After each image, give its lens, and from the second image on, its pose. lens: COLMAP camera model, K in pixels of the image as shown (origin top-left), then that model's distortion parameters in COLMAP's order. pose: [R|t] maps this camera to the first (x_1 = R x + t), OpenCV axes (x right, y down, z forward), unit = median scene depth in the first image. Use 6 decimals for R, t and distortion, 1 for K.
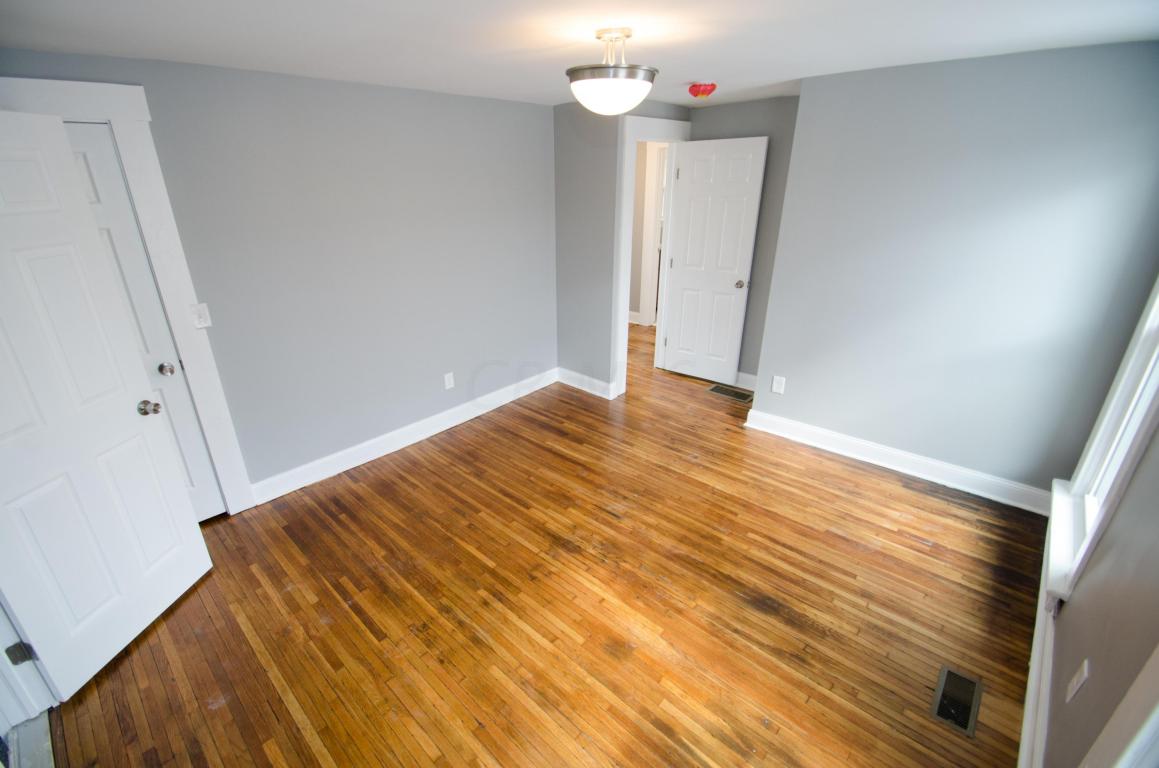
lens RADIAL K [[511.0, 0, 570.7], [0, 511.0, 386.1], [0, 0, 1]] dist [-0.021707, -0.000799]
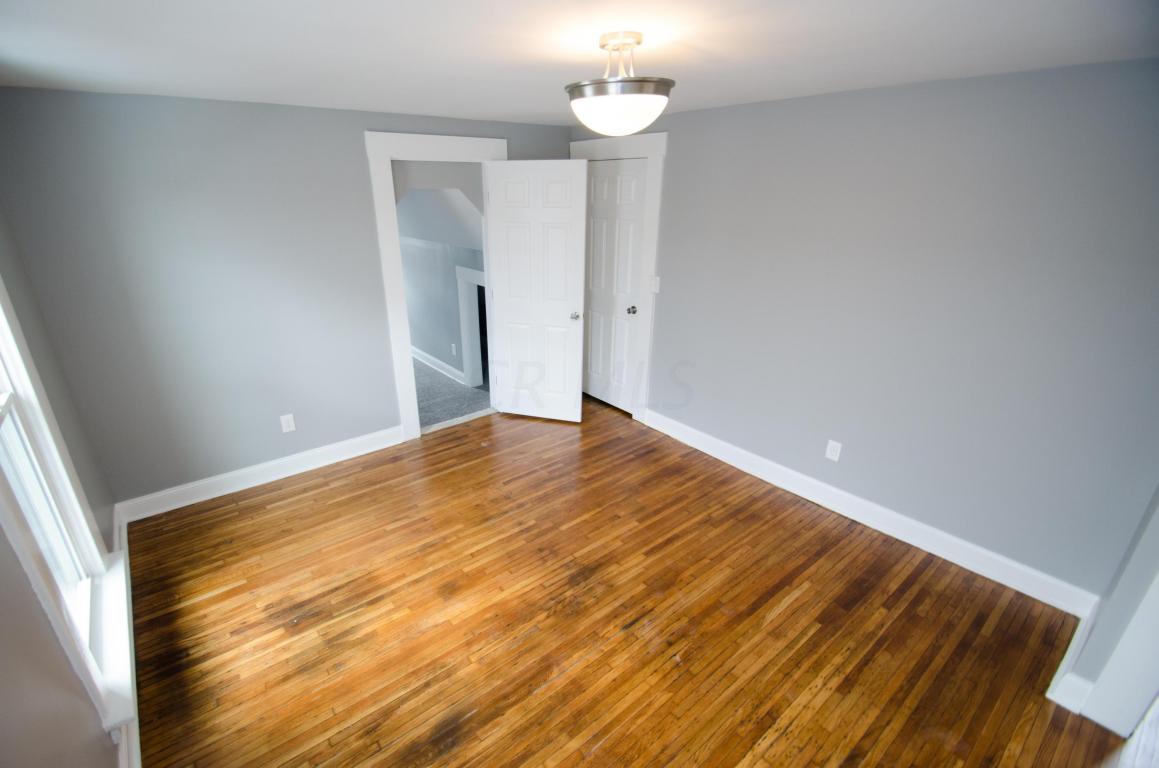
lens RADIAL K [[511.0, 0, 570.0], [0, 511.0, 384.9], [0, 0, 1]] dist [-0.021707, -0.000799]
pose [[-0.144973, 0.375314, -0.915490, 0.889847], [-0.371795, 0.836793, 0.401928, -0.460297], [0.916925, 0.398644, 0.018228, 0.926394]]
